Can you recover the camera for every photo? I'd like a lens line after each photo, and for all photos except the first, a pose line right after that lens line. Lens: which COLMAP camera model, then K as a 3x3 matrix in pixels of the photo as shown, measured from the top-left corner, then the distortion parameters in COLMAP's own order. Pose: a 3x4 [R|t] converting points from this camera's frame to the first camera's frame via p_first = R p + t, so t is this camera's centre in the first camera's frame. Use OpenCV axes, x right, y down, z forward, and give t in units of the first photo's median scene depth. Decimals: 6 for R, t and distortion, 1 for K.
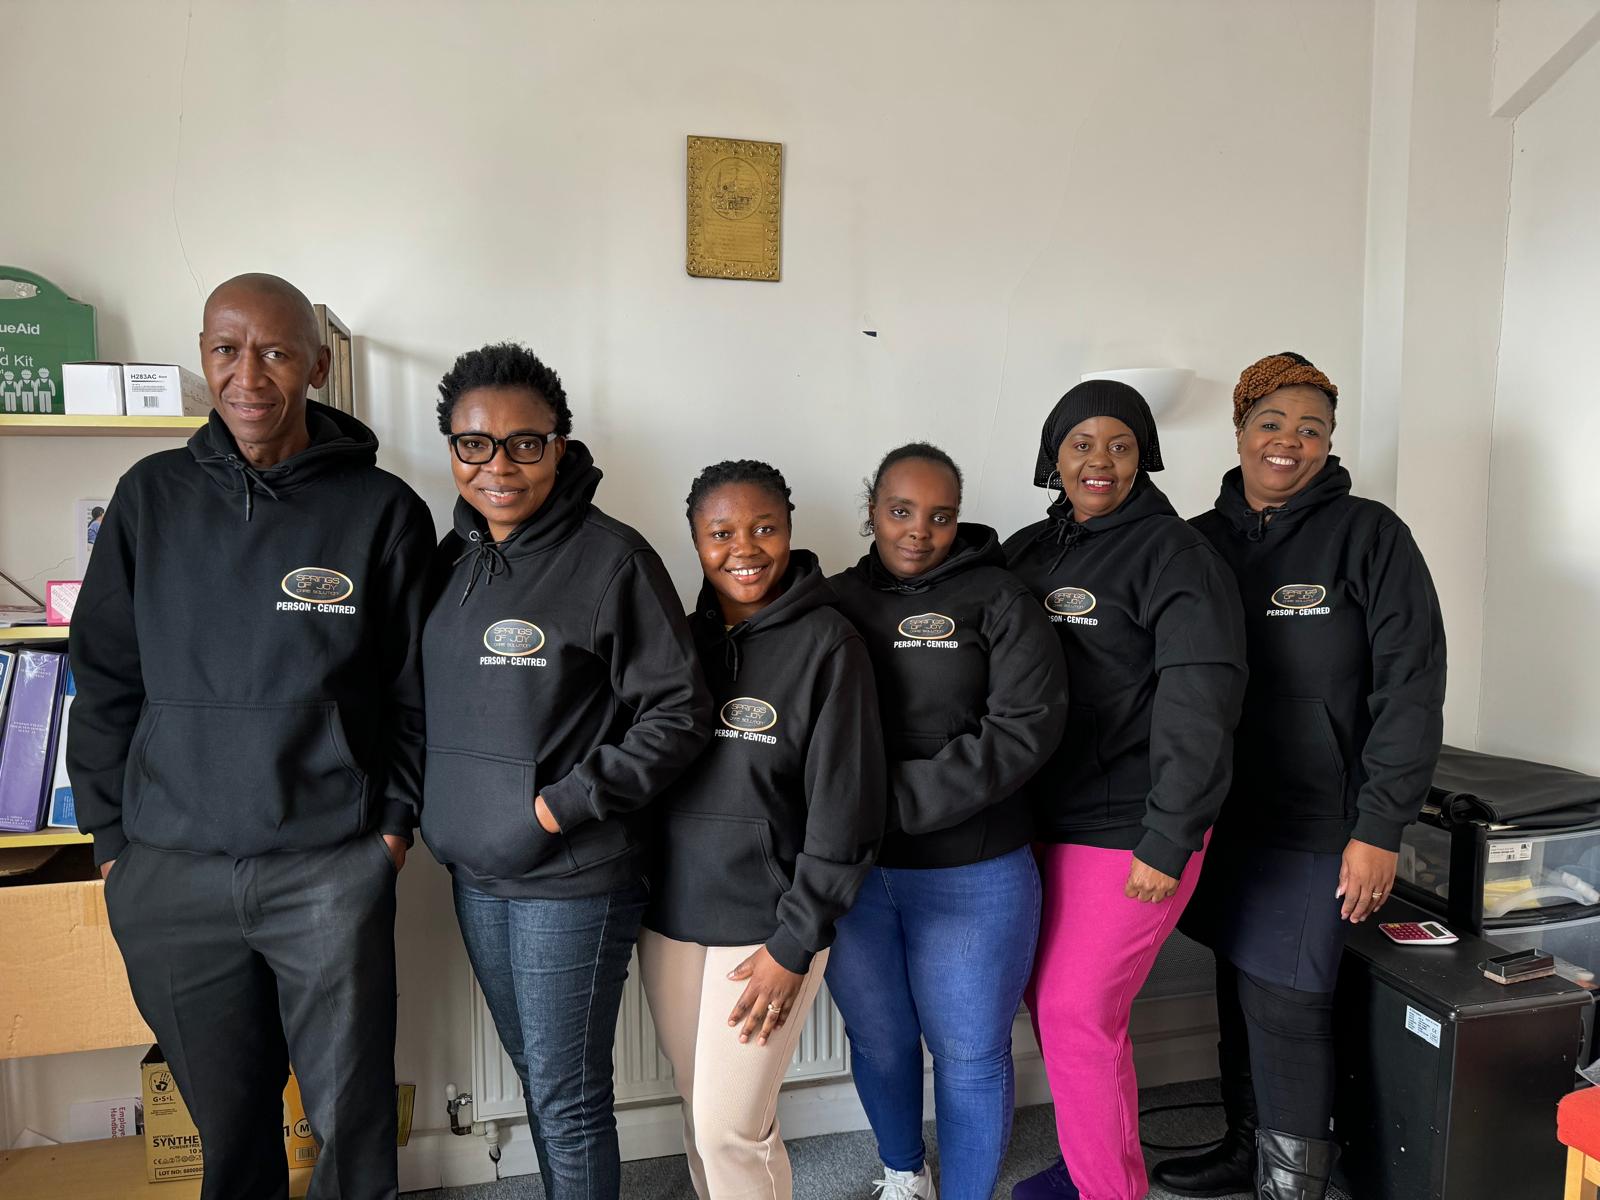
lens RADIAL K [[1144.5, 0, 815.3], [0, 1144.5, 624.1], [0, 0, 1]] dist [0.035327, -0.028580]
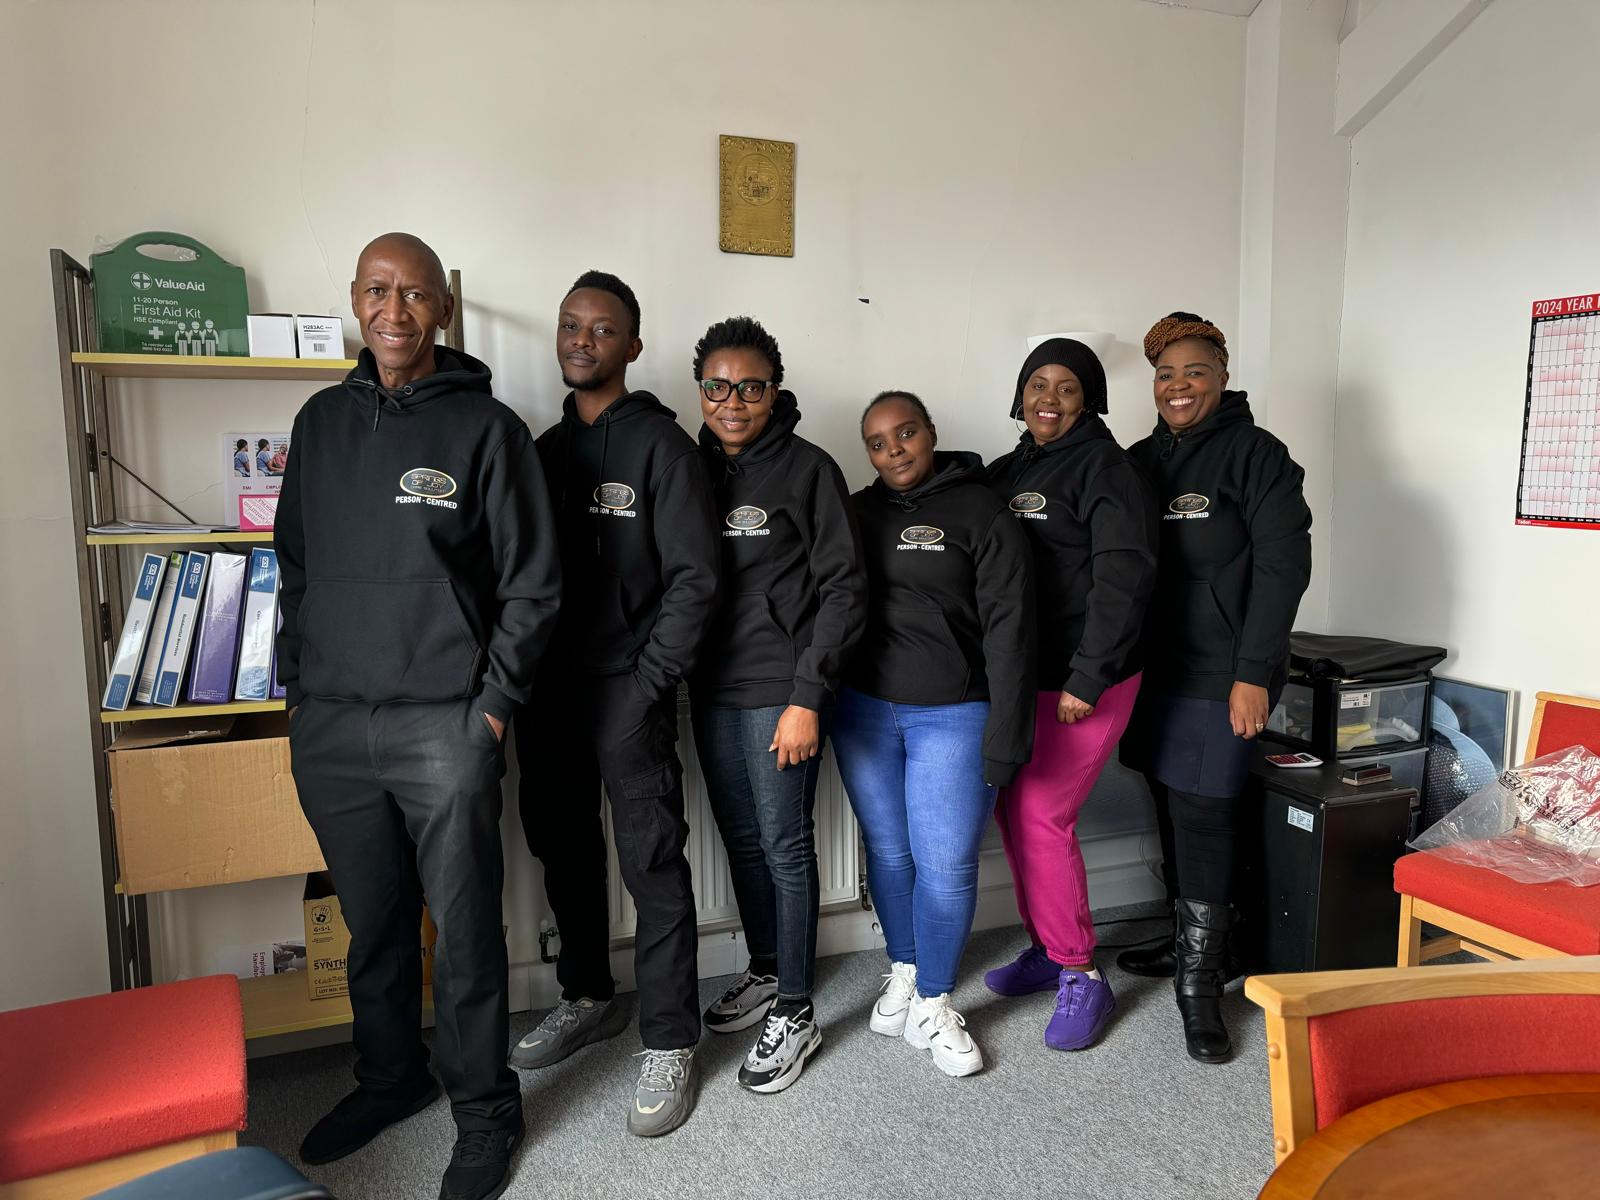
lens RADIAL K [[1144.5, 0, 807.4], [0, 1144.5, 606.3], [0, 0, 1]] dist [0.035327, -0.028580]
pose [[0.992628, -0.016747, 0.120036, -0.191313], [0.014178, 0.999652, 0.022226, 0.053522], [-0.120367, -0.020360, 0.992521, -0.249293]]
